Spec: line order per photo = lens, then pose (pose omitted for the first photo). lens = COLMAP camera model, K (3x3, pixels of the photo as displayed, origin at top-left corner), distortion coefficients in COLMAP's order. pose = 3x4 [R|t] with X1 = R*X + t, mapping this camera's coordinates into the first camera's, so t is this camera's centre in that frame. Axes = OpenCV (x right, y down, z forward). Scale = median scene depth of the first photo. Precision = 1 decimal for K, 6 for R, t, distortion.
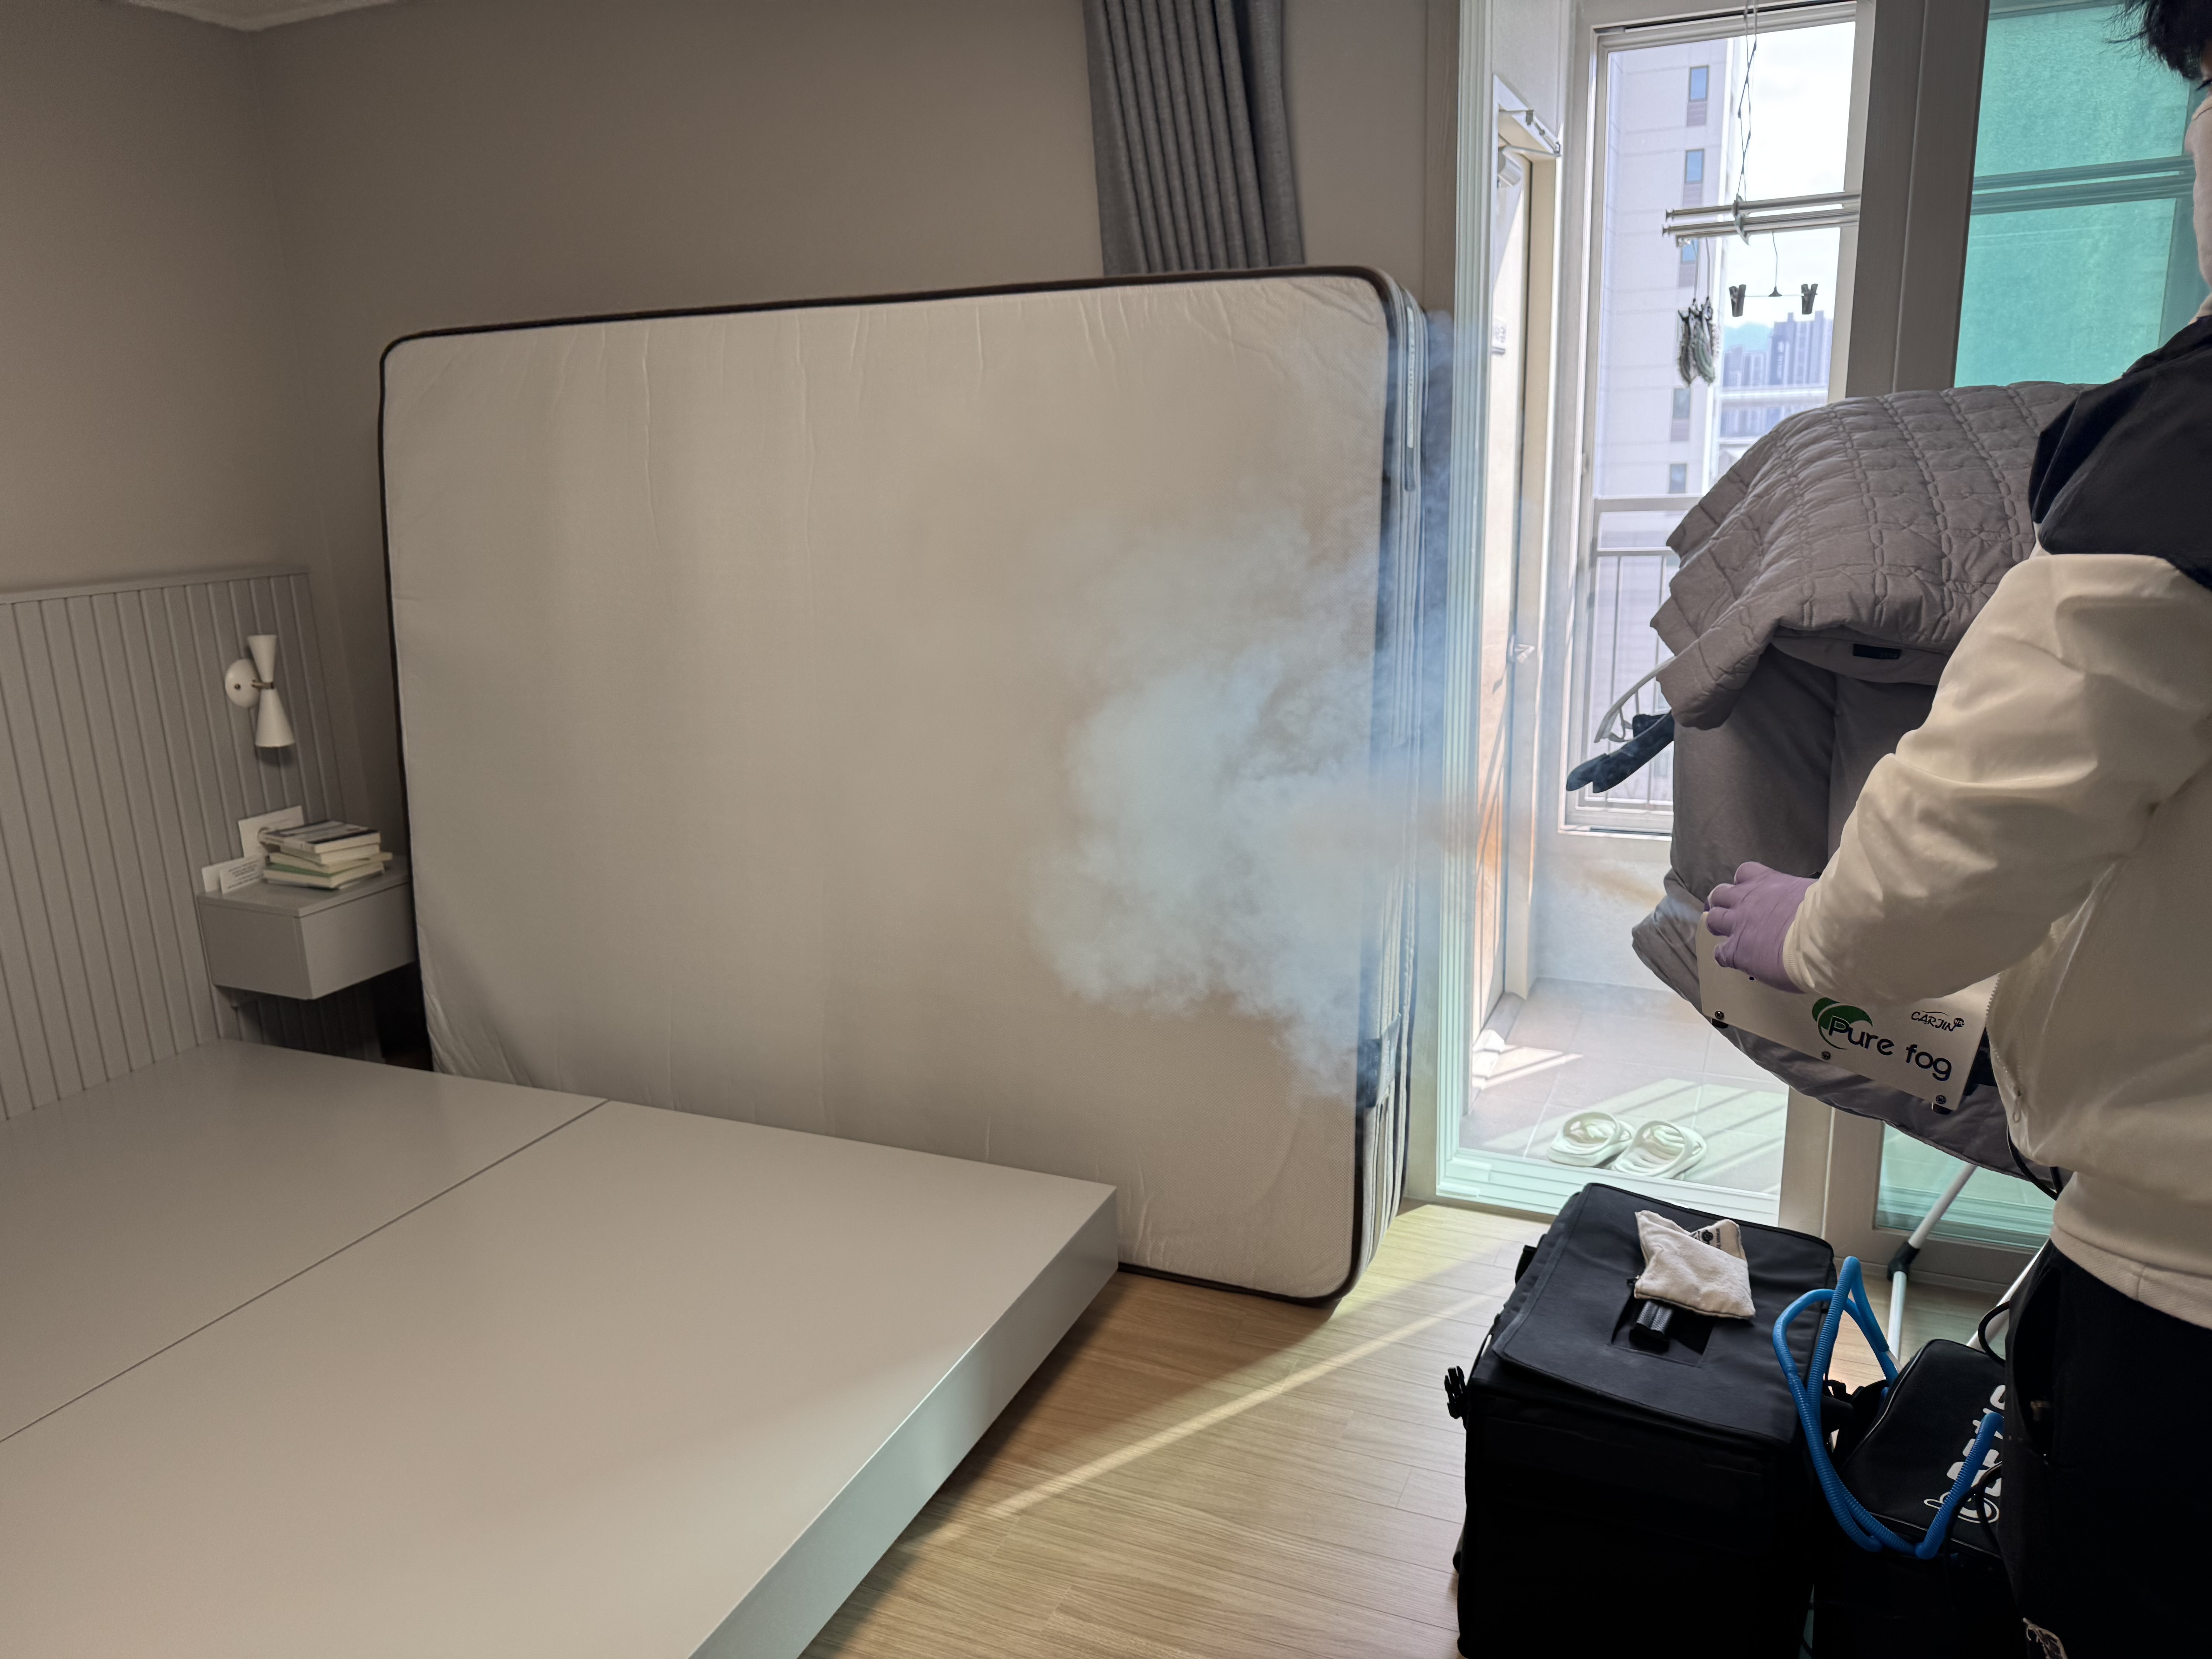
lens RADIAL K [[1562.3, 0, 1106.0], [0, 1562.3, 829.5], [0, 0, 1]] dist [0.084185, -0.137181]
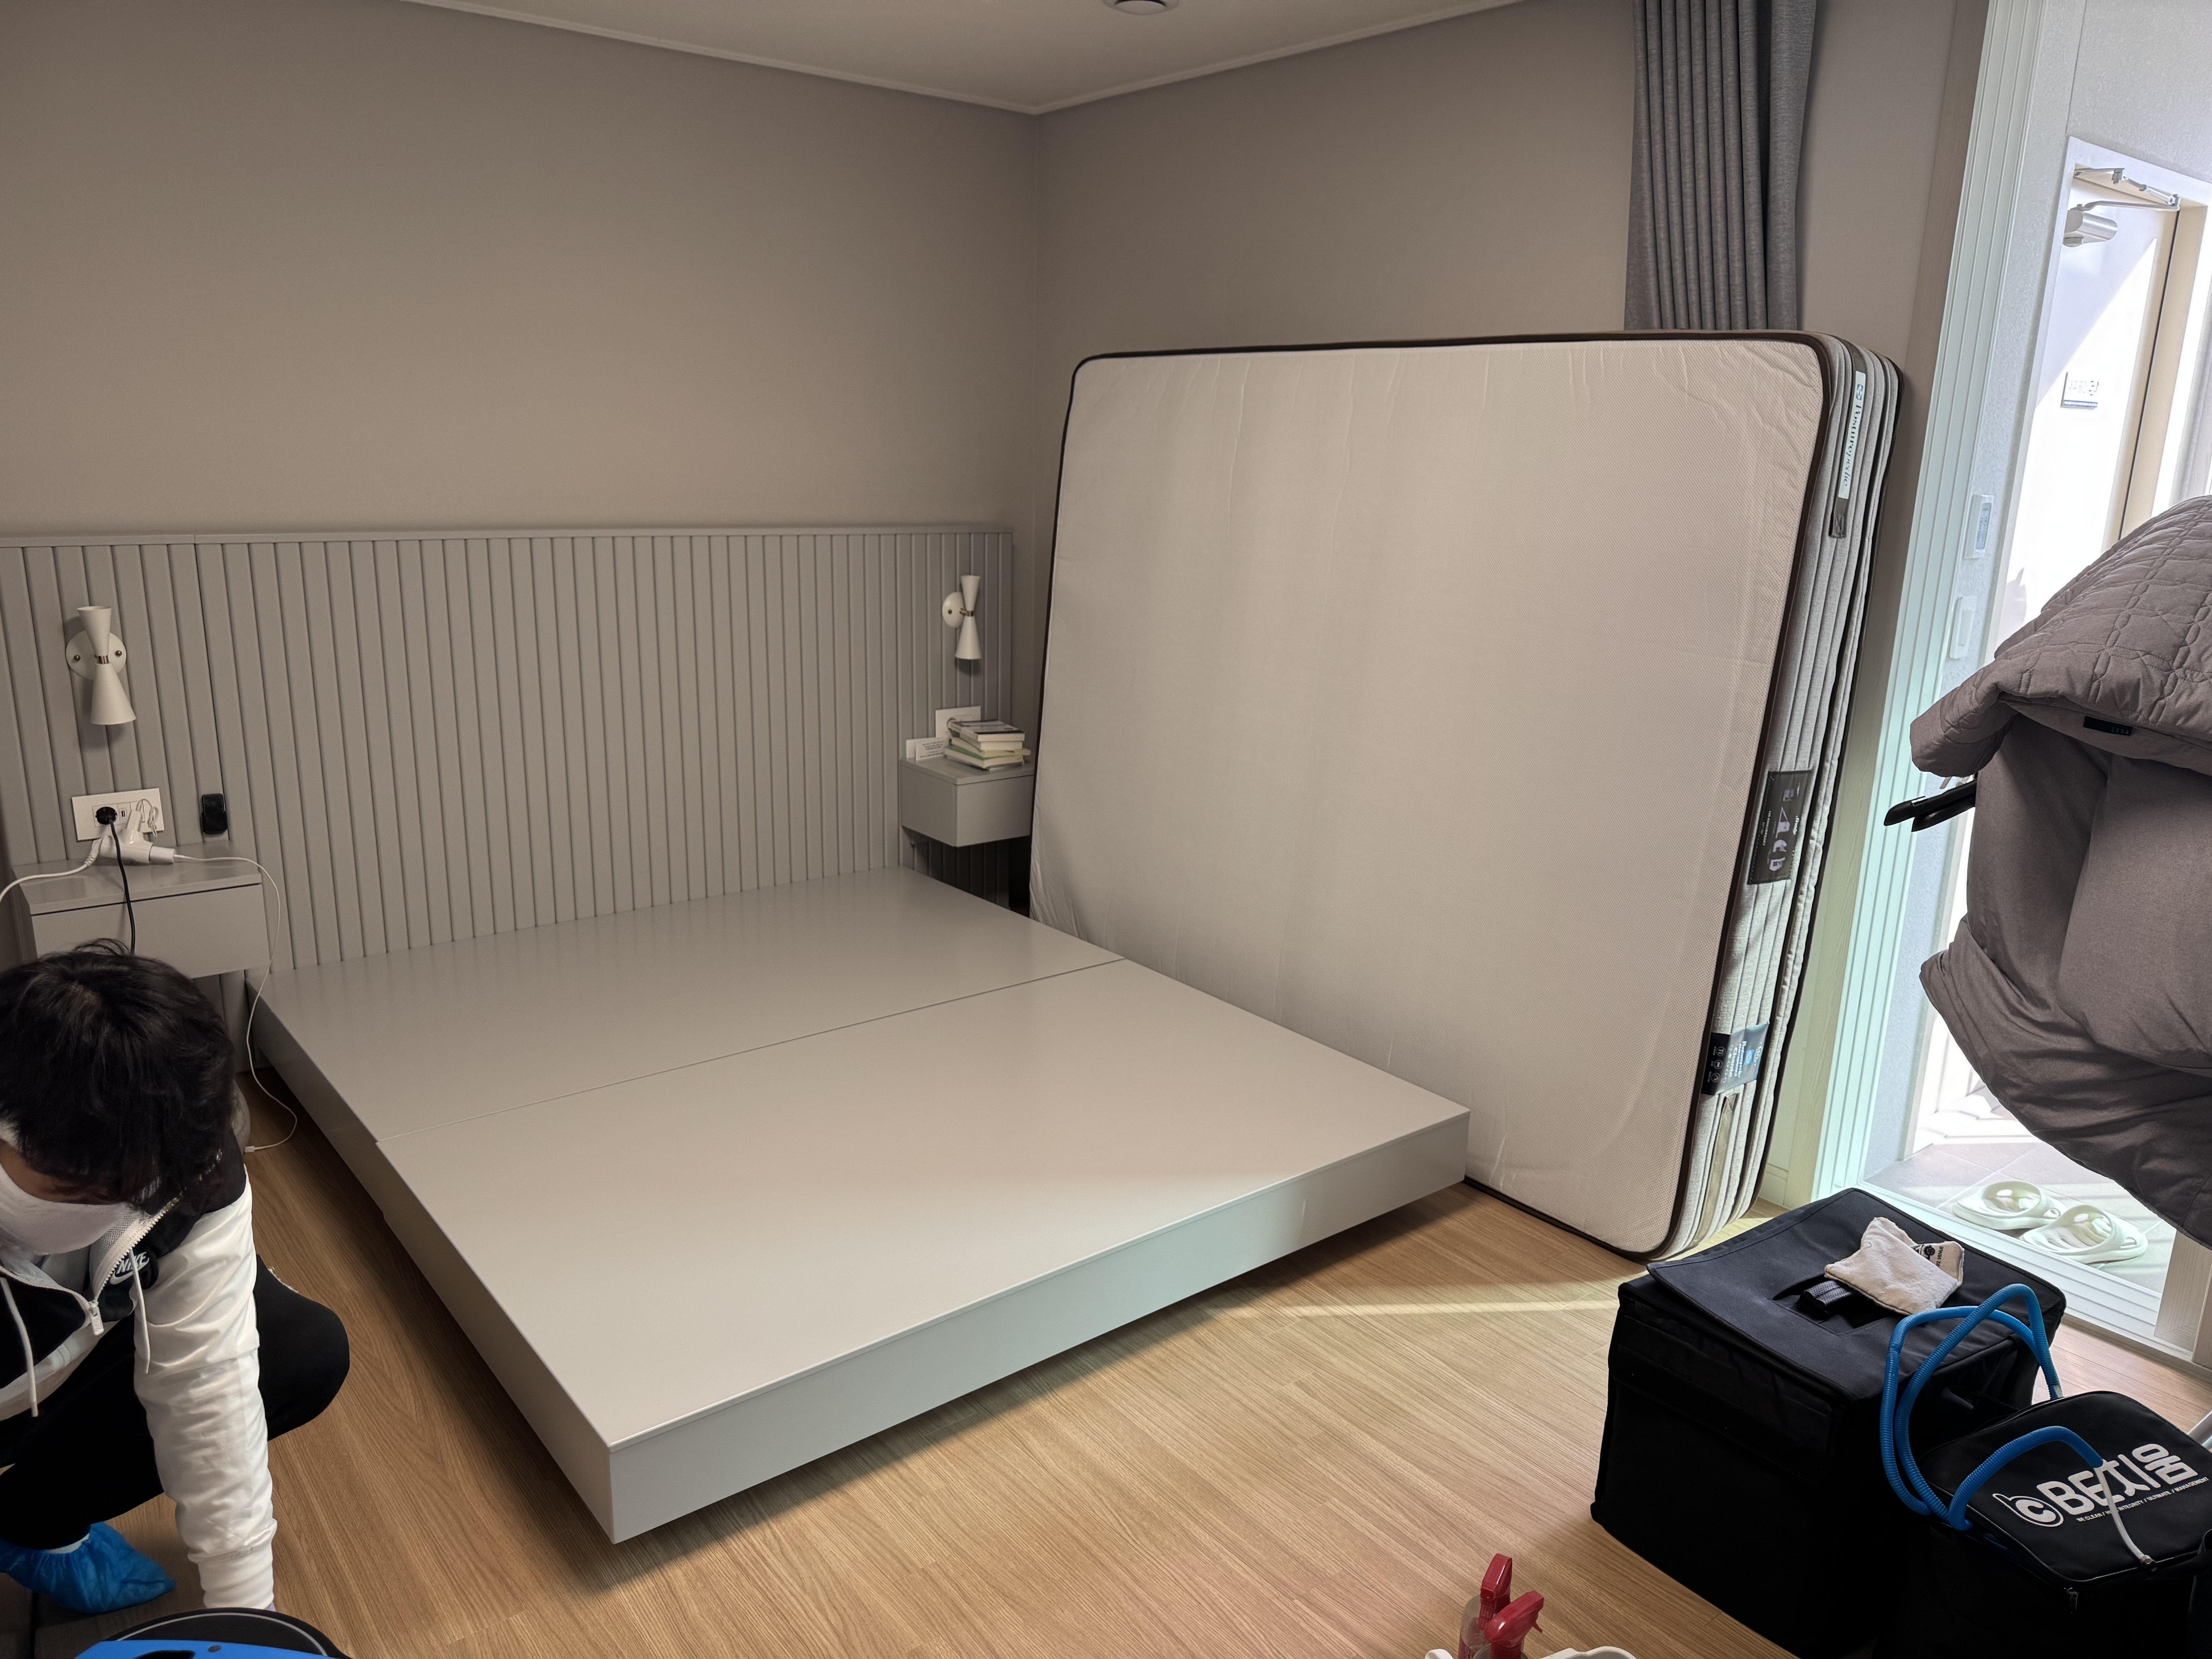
lens RADIAL K [[1551.4, 0, 1115.0], [0, 1551.4, 817.7], [0, 0, 1]] dist [0.091465, -0.136228]
pose [[0.885700, 0.163954, -0.434344, 0.233740], [-0.163719, 0.985765, 0.038250, 0.012157], [0.434433, 0.037232, 0.899935, -0.166191]]
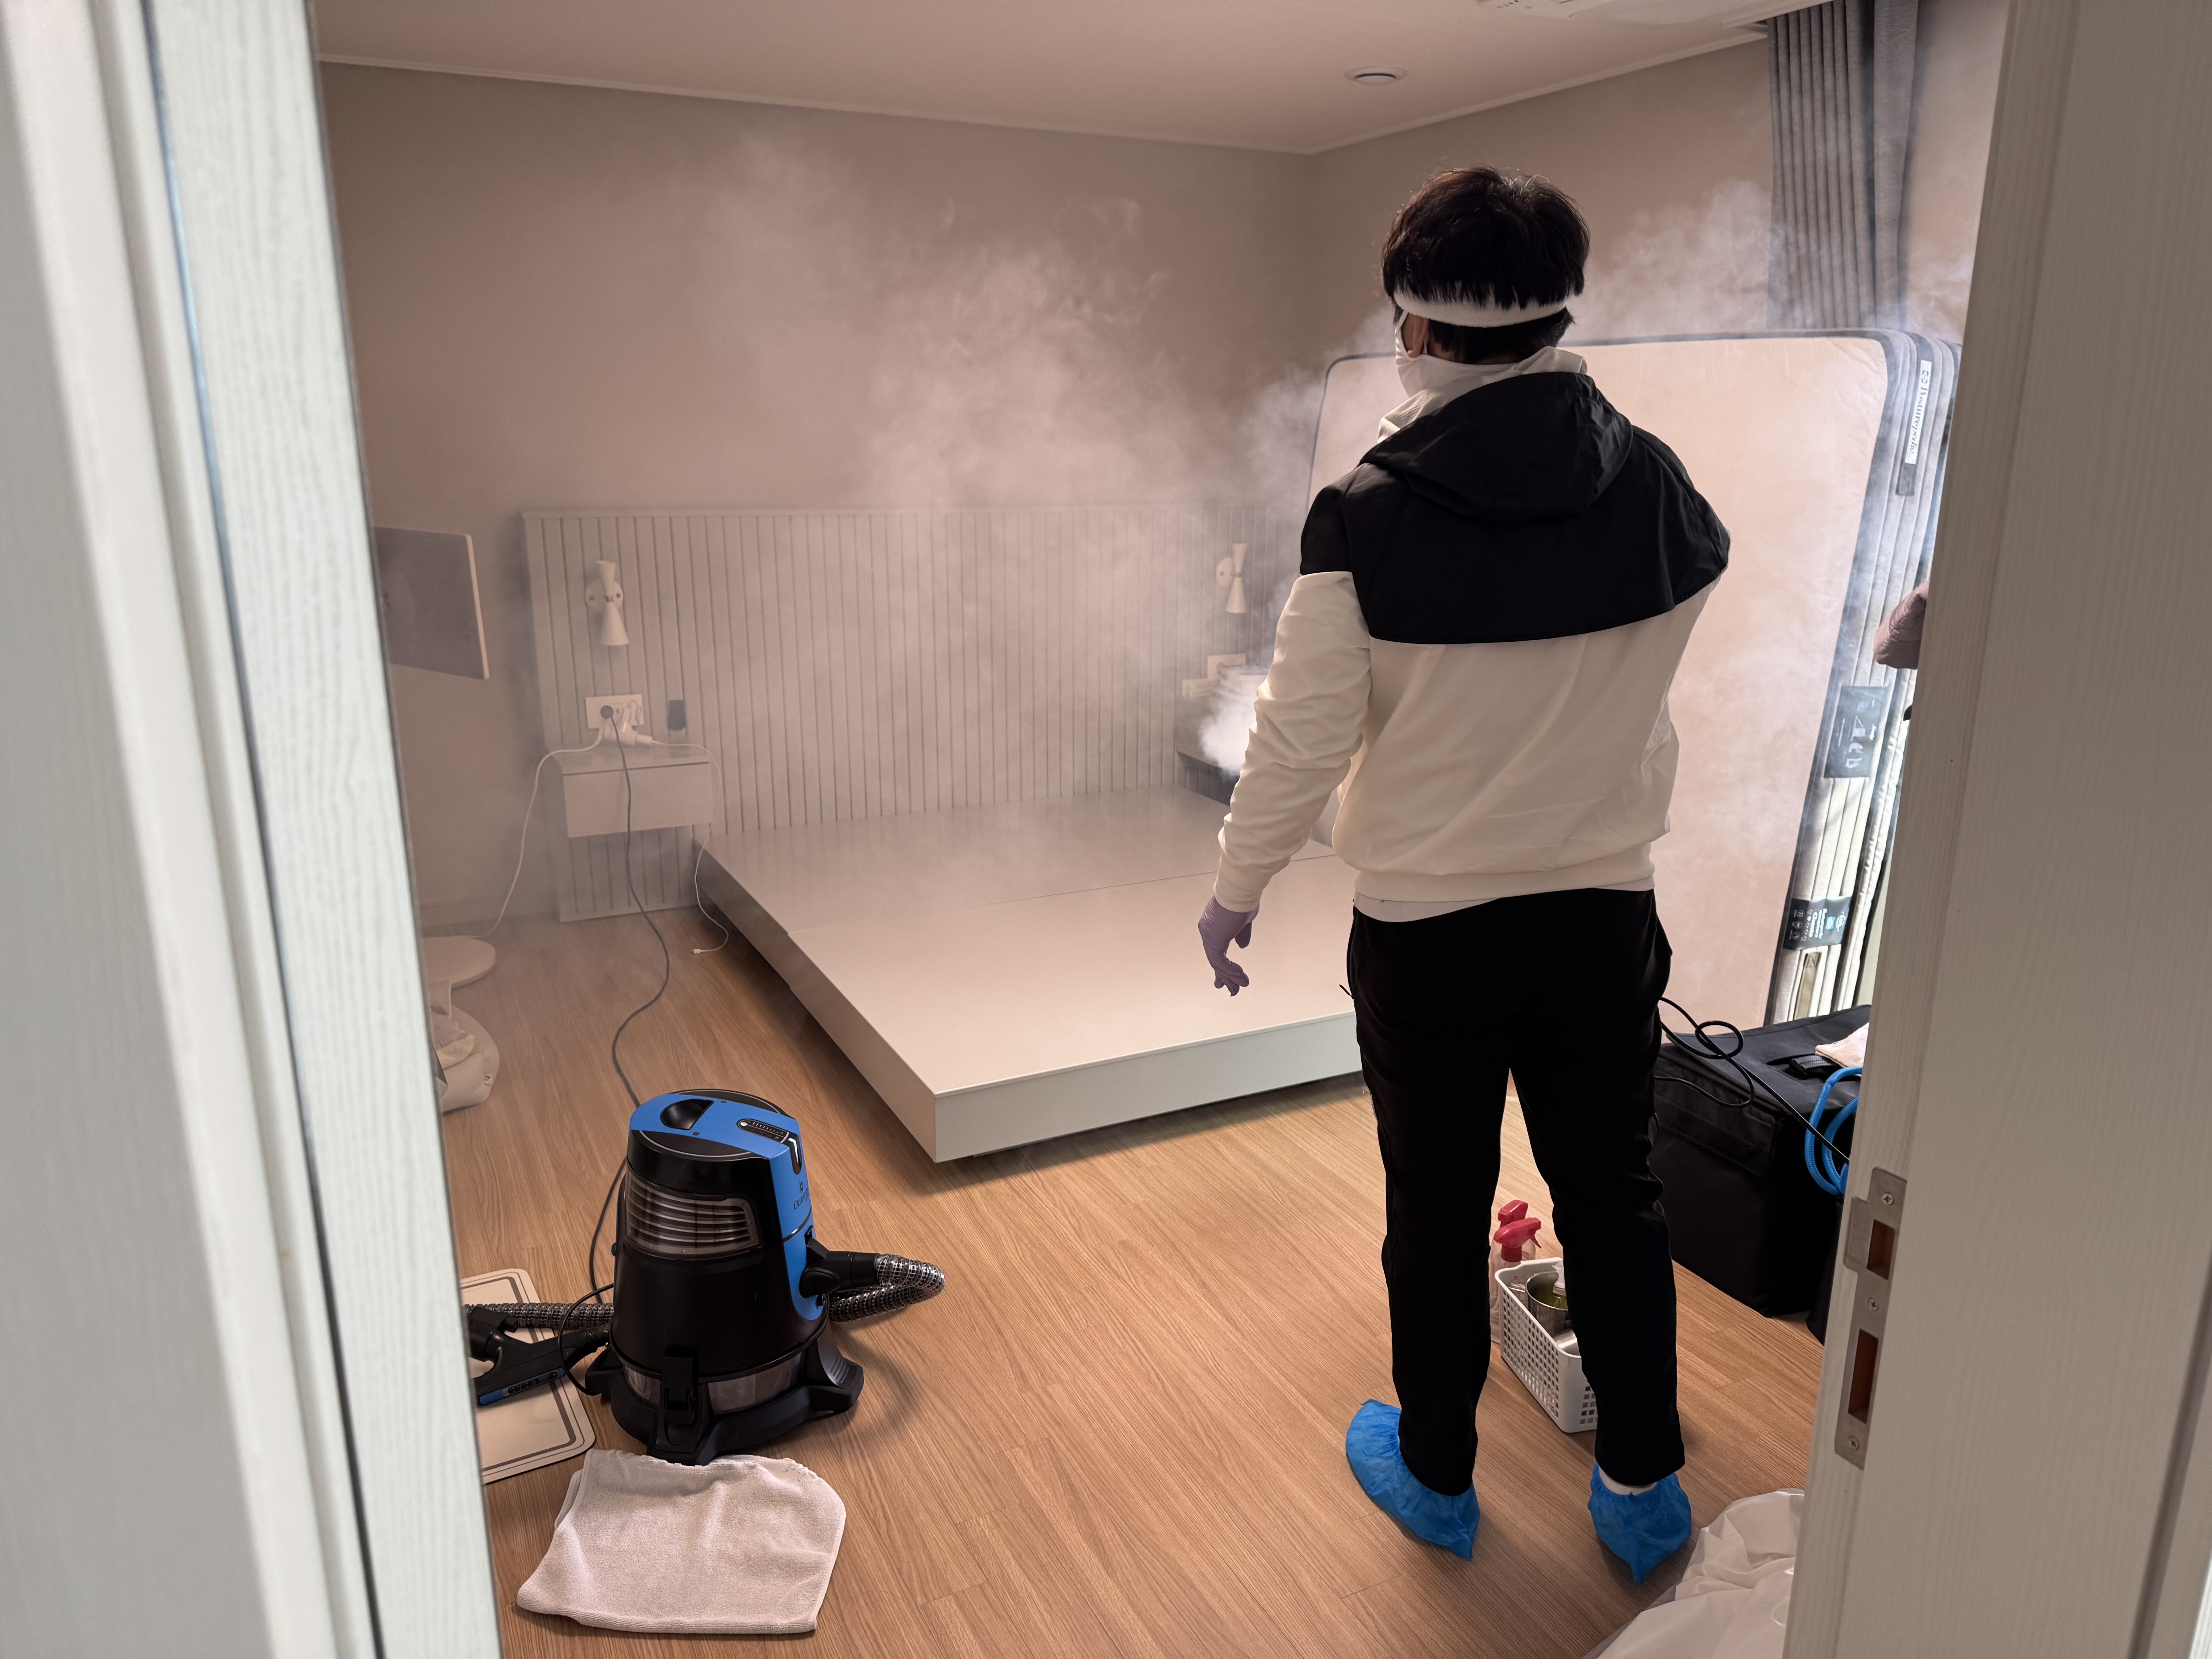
lens RADIAL K [[1551.4, 0, 1115.0], [0, 1551.4, 817.7], [0, 0, 1]] dist [0.091465, -0.136228]
pose [[0.770526, 0.193214, -0.607420, 0.495539], [-0.181938, 0.979974, 0.080927, 0.059390], [0.610892, 0.048157, 0.790248, -0.411726]]
